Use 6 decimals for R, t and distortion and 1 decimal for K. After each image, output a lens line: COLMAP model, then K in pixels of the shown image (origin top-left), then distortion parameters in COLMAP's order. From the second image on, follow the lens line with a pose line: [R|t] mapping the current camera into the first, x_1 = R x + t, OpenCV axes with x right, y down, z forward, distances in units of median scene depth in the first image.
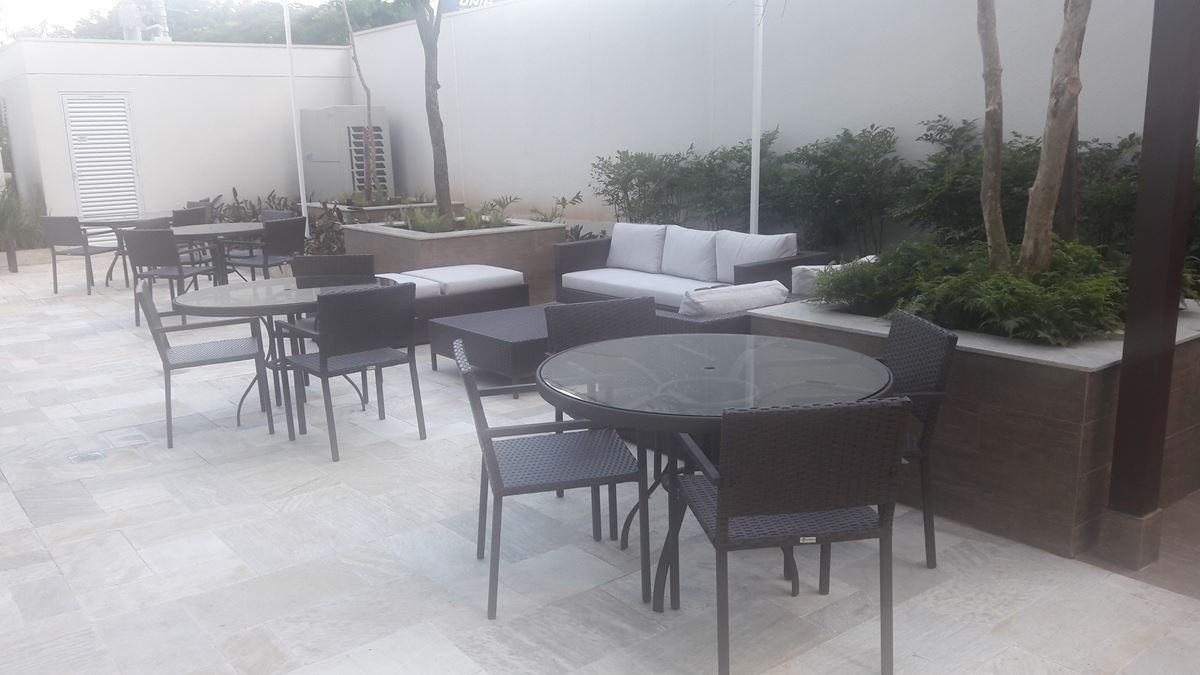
lens RADIAL K [[997.1, 0, 603.1], [0, 997.1, 358.9], [0, 0, 1]] dist [0.129306, -0.357646]
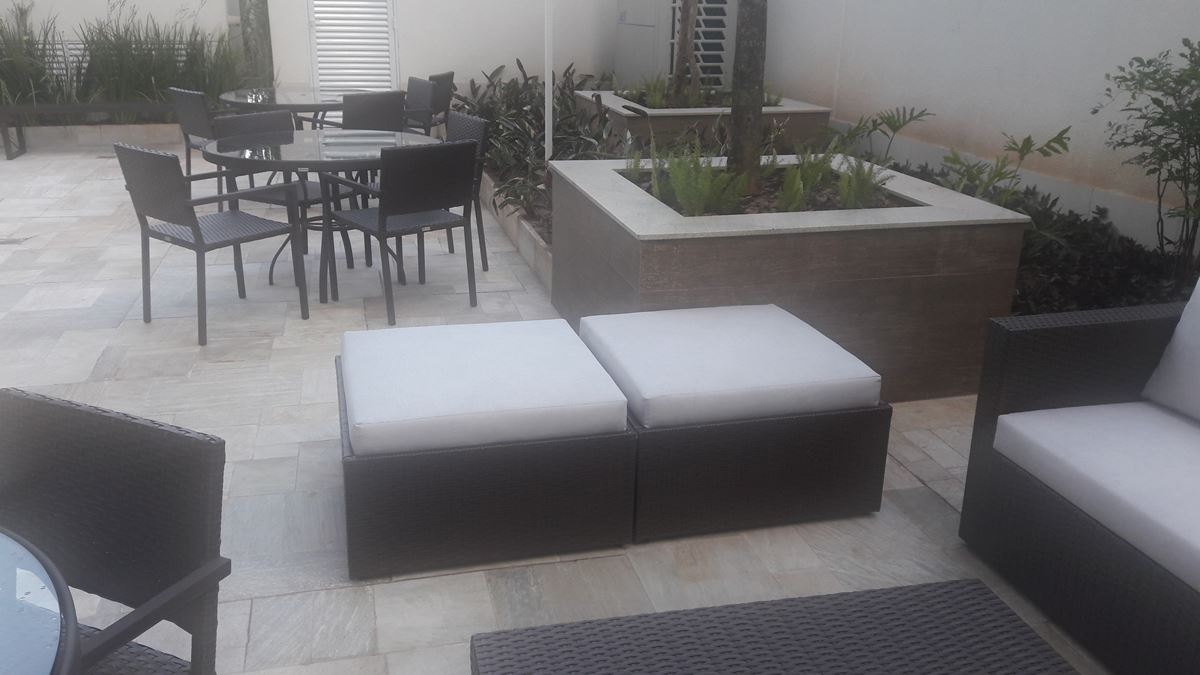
lens RADIAL K [[979.2, 0, 589.6], [0, 979.2, 348.7], [0, 0, 1]] dist [0.053964, -0.131441]
pose [[0.912056, 0.174642, -0.371018, -0.083885], [-0.127592, 0.980725, 0.147983, -0.240445], [0.389711, -0.087630, 0.916759, 1.140106]]
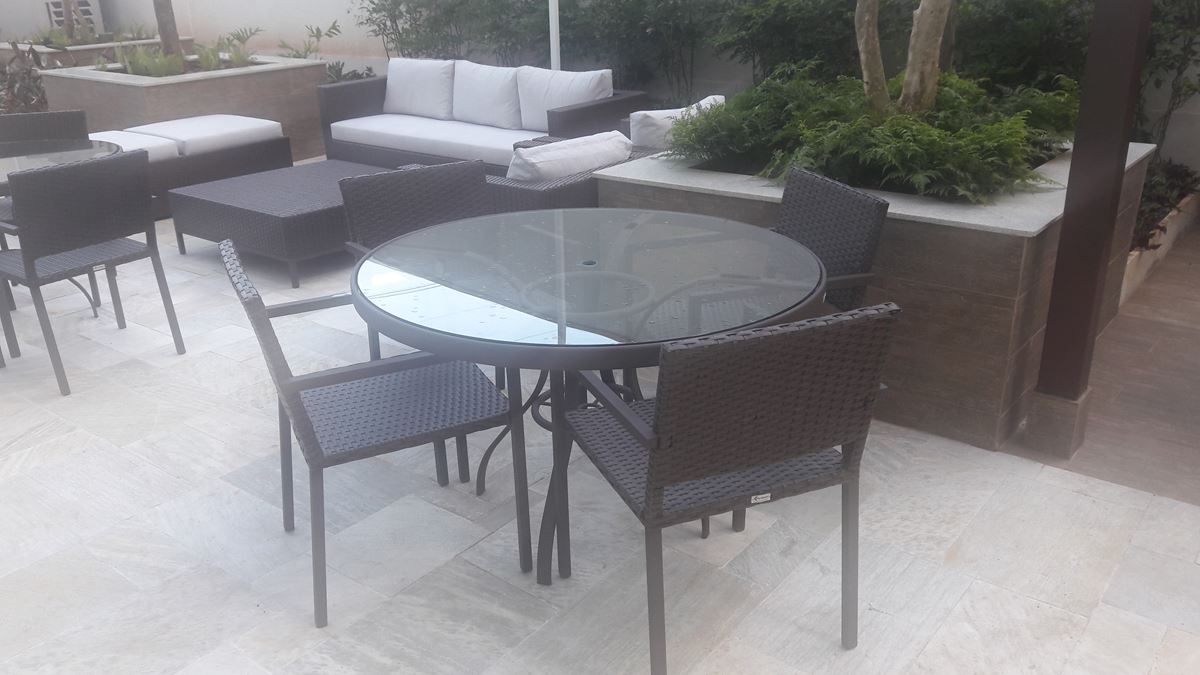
lens RADIAL K [[997.1, 0, 603.1], [0, 997.1, 358.9], [0, 0, 1]] dist [0.129306, -0.357646]
pose [[0.971359, -0.084403, 0.222123, -0.041795], [0.048427, 0.985487, 0.162695, -0.030607], [-0.232631, -0.147278, 0.961349, 0.196943]]
